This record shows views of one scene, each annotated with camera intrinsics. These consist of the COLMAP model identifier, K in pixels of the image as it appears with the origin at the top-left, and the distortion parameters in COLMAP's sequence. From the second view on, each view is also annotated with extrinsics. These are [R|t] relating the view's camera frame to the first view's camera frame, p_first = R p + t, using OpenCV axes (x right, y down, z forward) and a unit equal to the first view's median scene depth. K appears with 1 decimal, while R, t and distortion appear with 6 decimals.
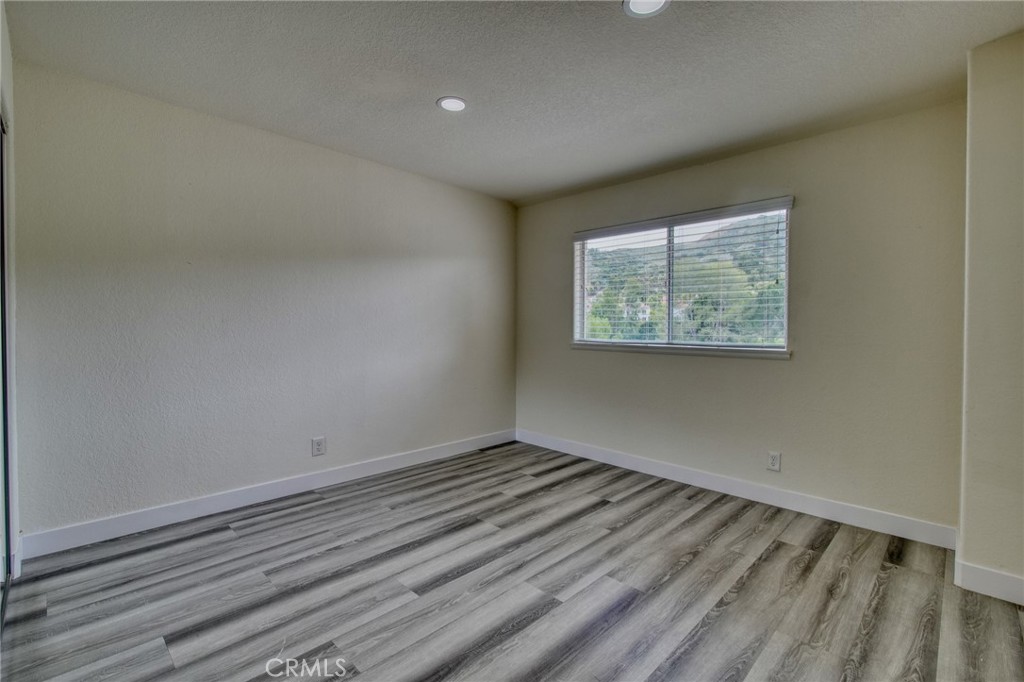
lens RADIAL K [[455.1, 0, 511.9], [0, 455.1, 335.6], [0, 0, 1]] dist [0.004166, -0.004513]
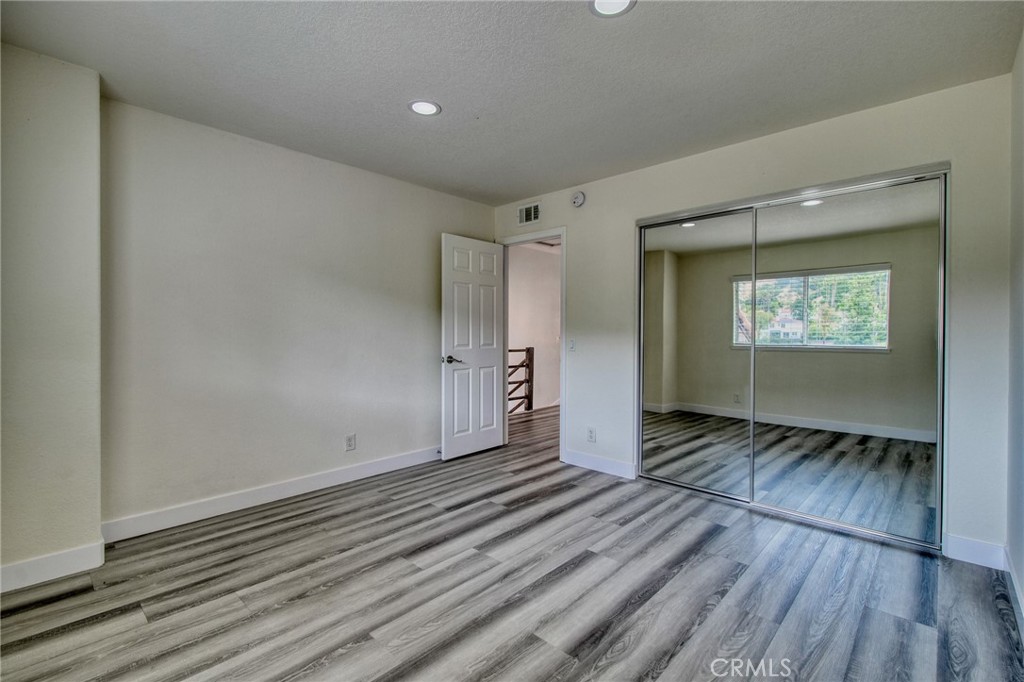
lens RADIAL K [[455.1, 0, 515.8], [0, 455.1, 336.0], [0, 0, 1]] dist [0.004166, -0.004513]
pose [[-0.999370, -0.013306, -0.032899, 0.035262], [-0.014106, 0.999608, 0.024202, -0.031762], [0.032564, 0.024651, -0.999166, 1.943797]]
